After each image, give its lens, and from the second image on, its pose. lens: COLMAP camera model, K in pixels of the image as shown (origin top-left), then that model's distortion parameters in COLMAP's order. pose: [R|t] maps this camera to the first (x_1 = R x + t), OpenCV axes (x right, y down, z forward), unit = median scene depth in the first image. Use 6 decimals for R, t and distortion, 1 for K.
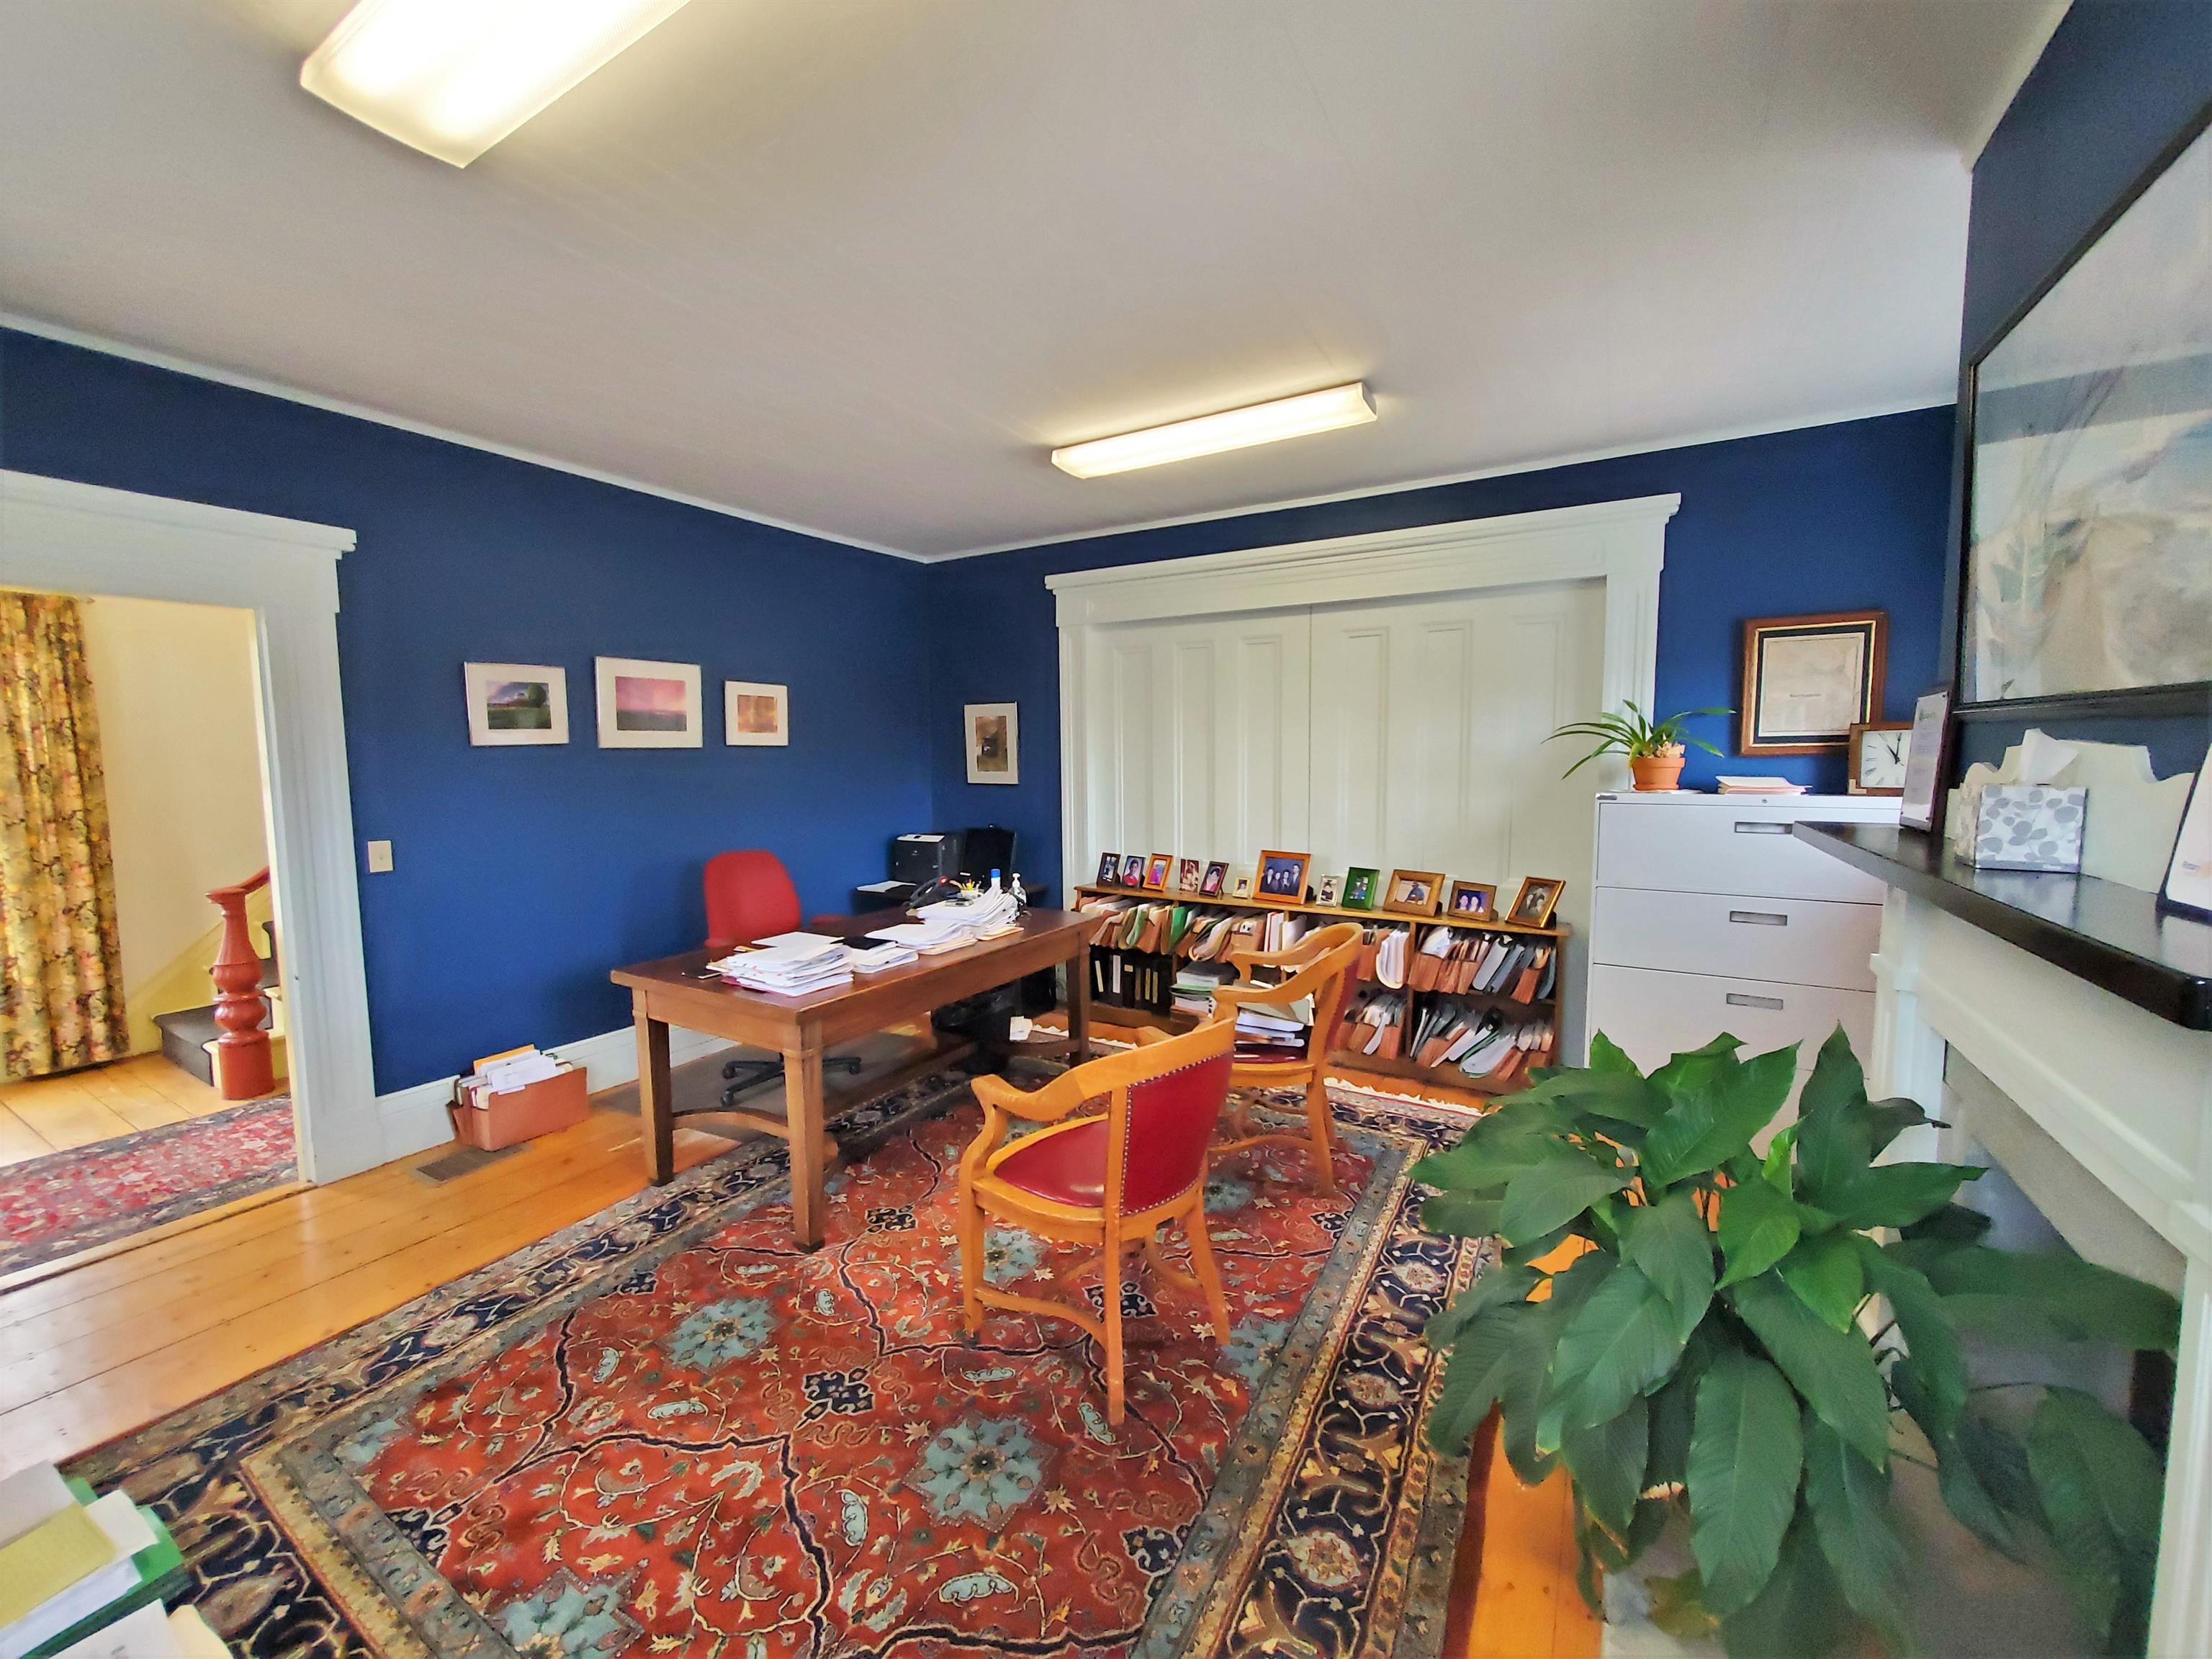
lens RADIAL K [[874.0, 0, 1106.0], [0, 874.0, 829.5], [0, 0, 1]] dist [-0.000495, 0.000048]
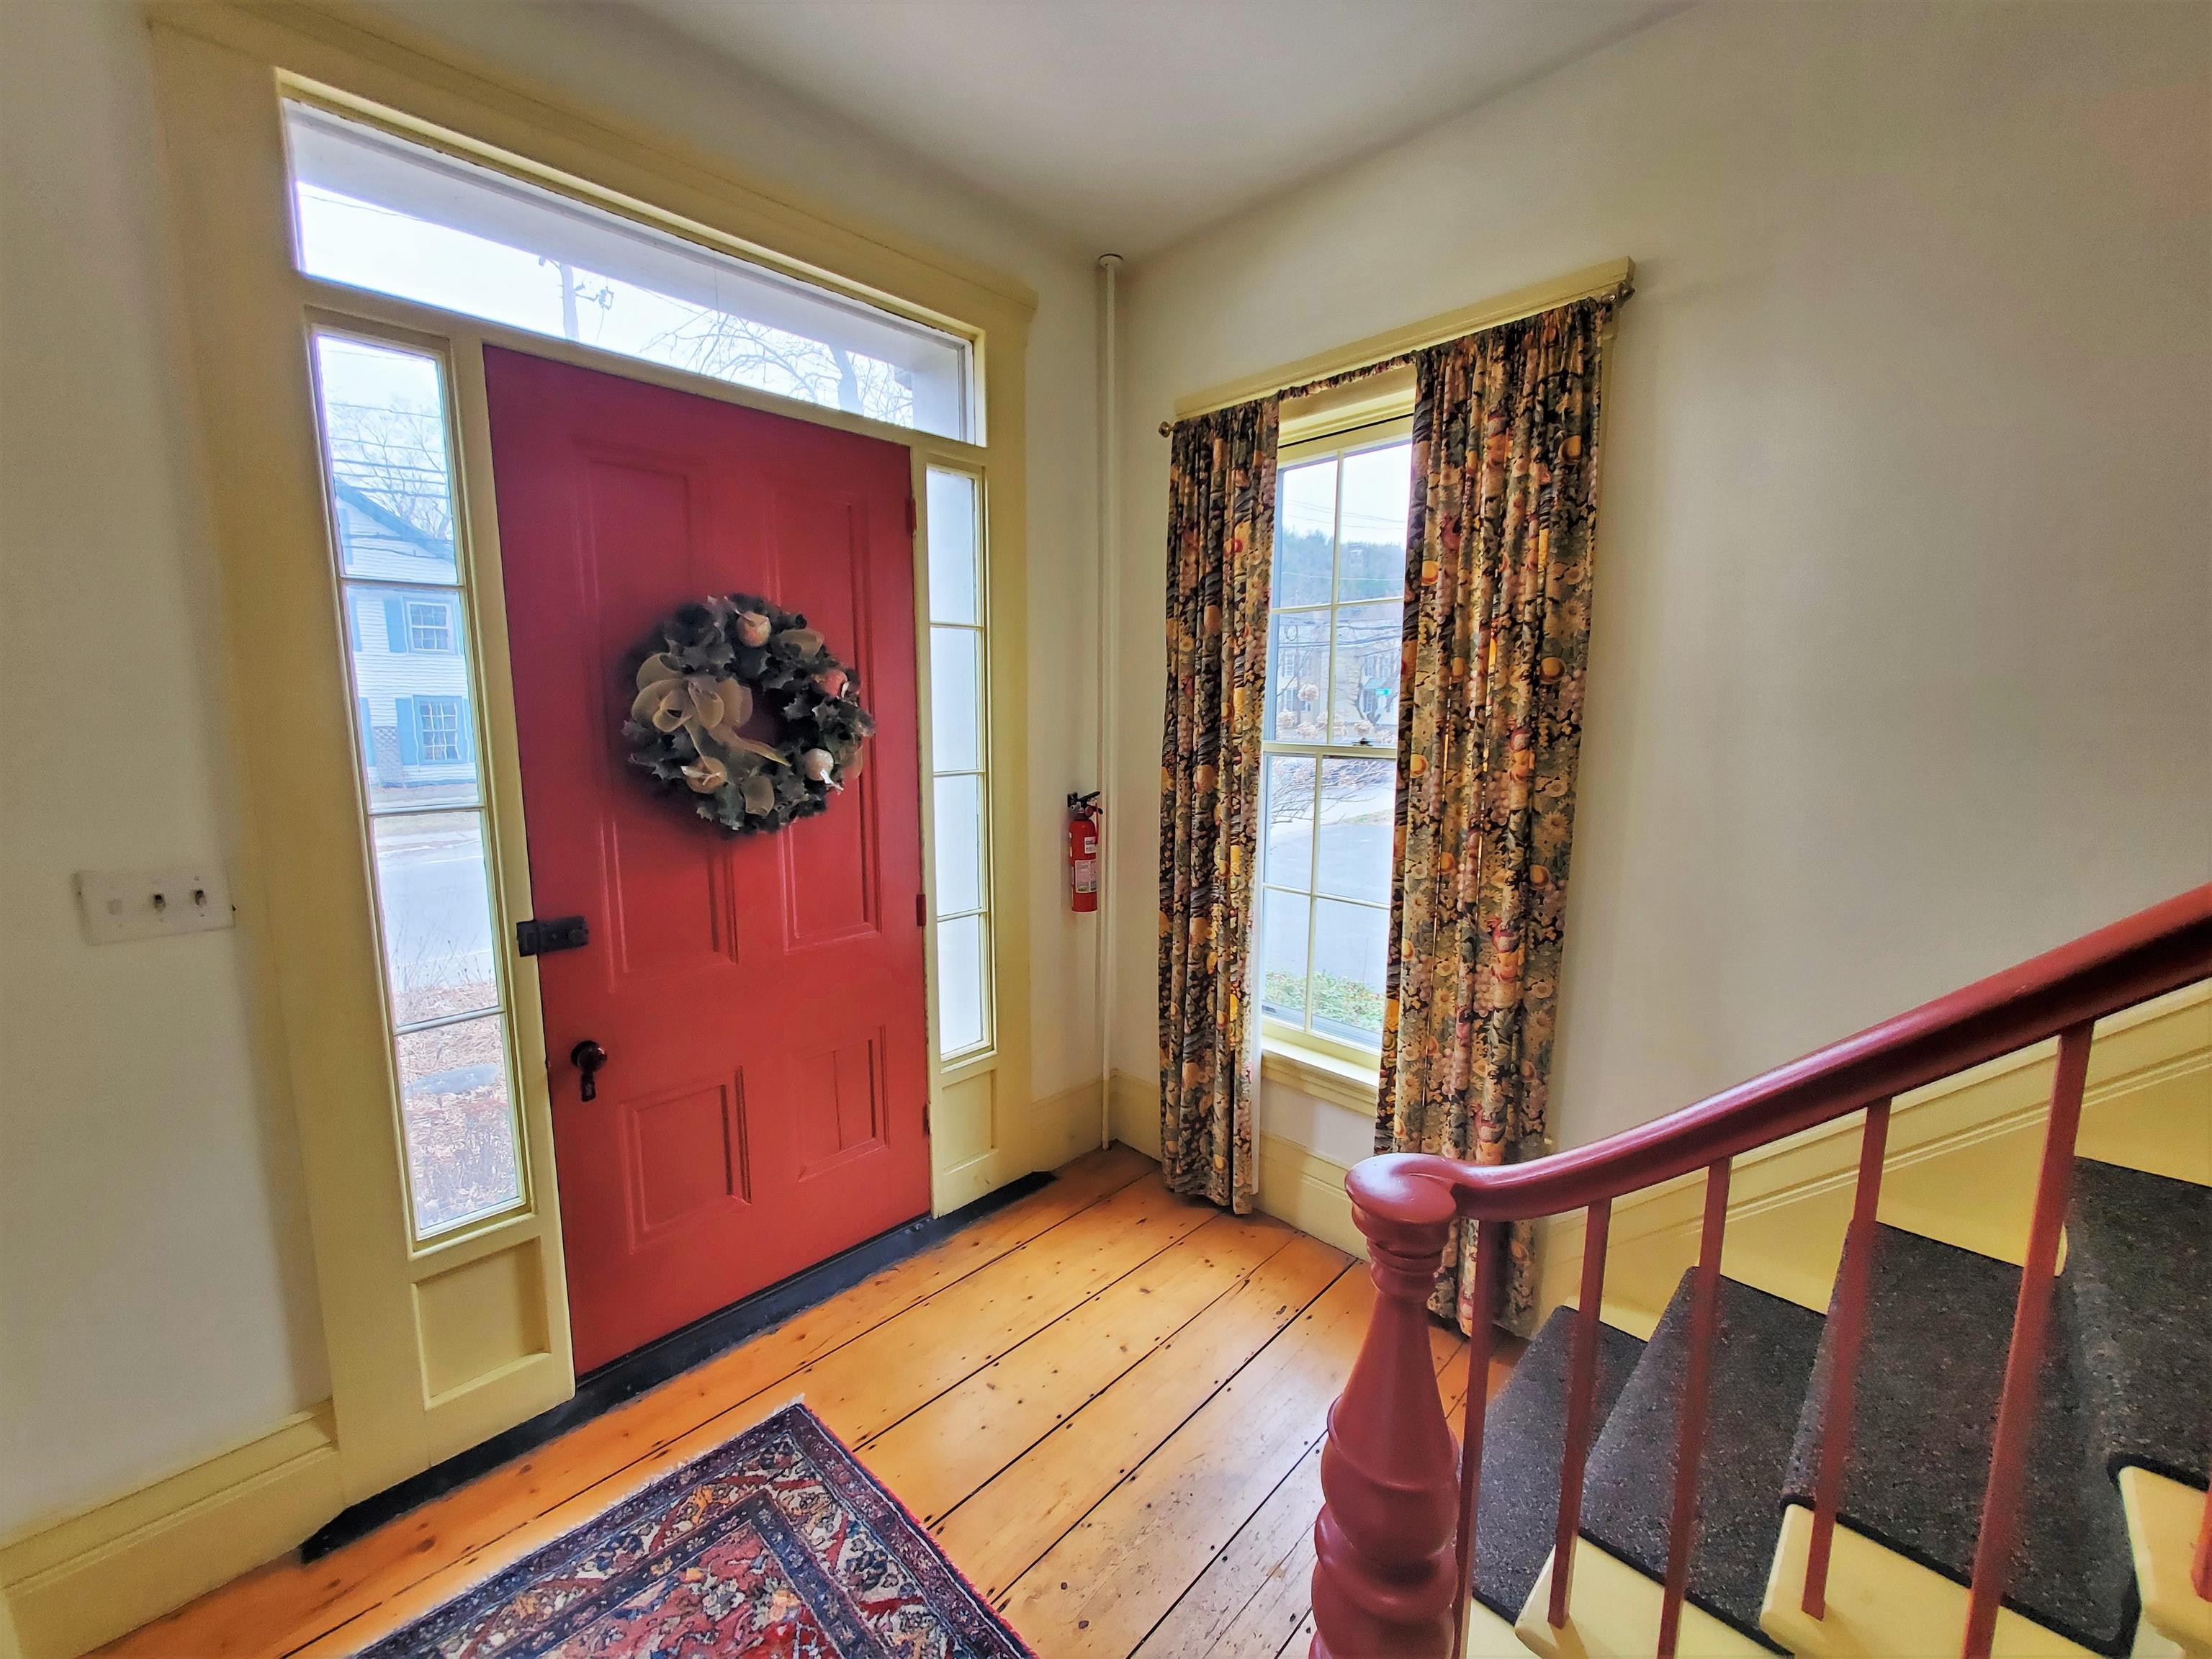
lens RADIAL K [[874.0, 0, 1106.0], [0, 874.0, 829.5], [0, 0, 1]] dist [-0.000495, 0.000048]
pose [[-0.244082, 0.147961, -0.958400, -0.695999], [-0.084075, 0.981342, 0.172914, -0.072503], [0.966103, 0.122783, -0.227088, 0.901620]]
